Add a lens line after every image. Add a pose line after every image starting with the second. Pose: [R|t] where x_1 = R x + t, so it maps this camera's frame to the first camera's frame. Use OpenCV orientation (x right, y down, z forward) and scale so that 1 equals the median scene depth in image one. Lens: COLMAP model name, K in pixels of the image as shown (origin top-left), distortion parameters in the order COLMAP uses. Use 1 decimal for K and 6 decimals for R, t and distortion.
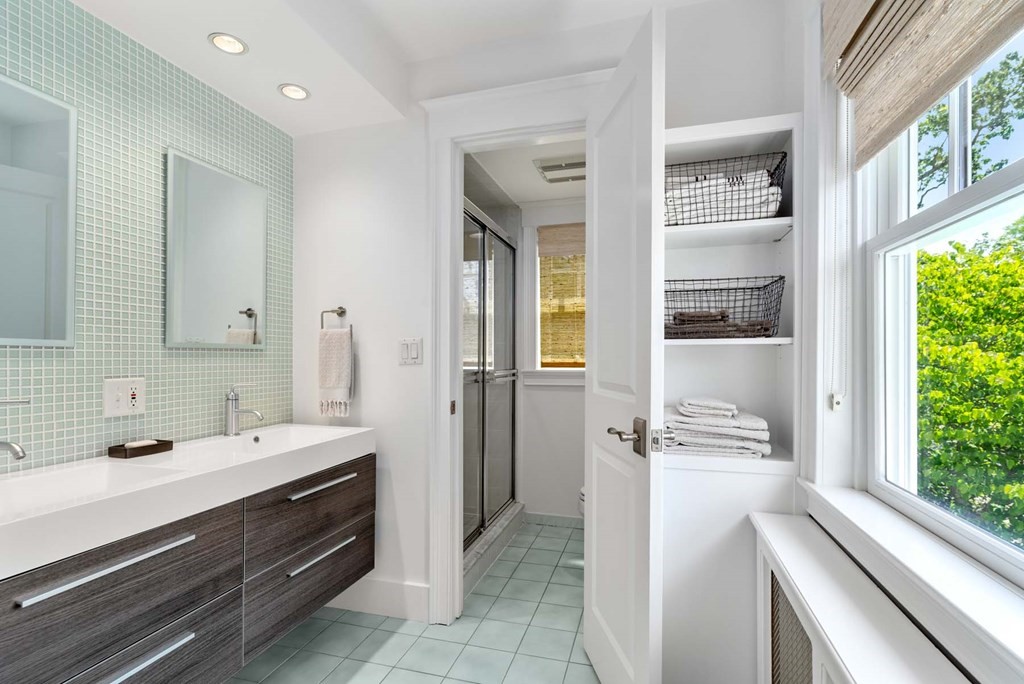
lens RADIAL K [[474.0, 0, 512.7], [0, 474.0, 352.3], [0, 0, 1]] dist [-0.003069, 0.000680]
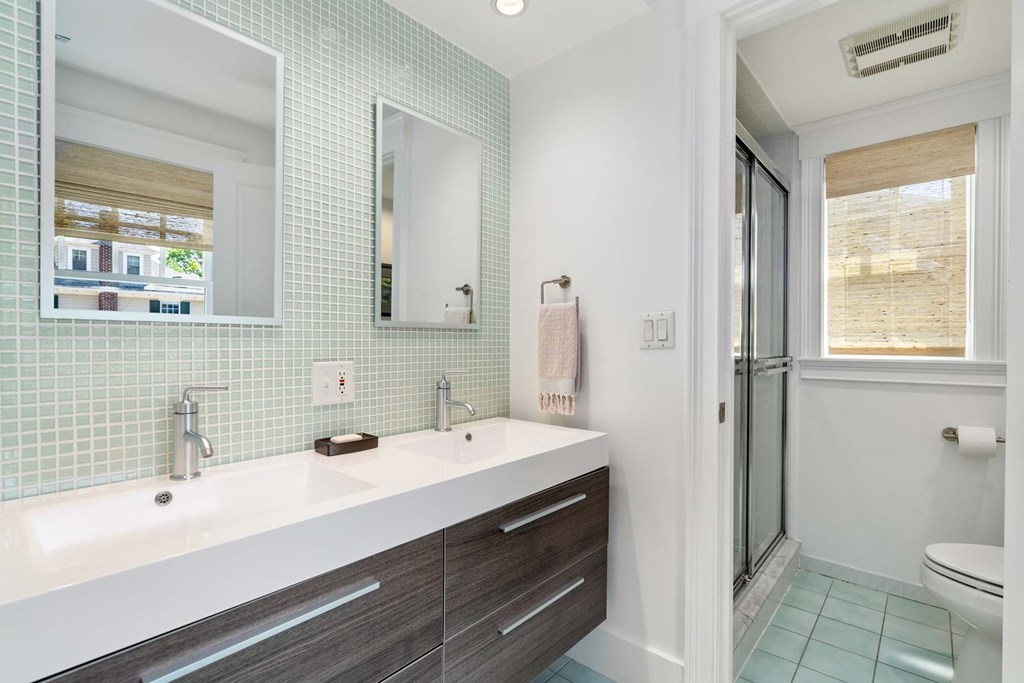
lens RADIAL K [[474.0, 0, 512.7], [0, 474.0, 351.8], [0, 0, 1]] dist [-0.003069, 0.000680]
pose [[0.904037, 0.012448, -0.427273, -0.111538], [0.001286, 0.999492, 0.031839, 0.007218], [0.427453, -0.029333, 0.903562, 0.270403]]
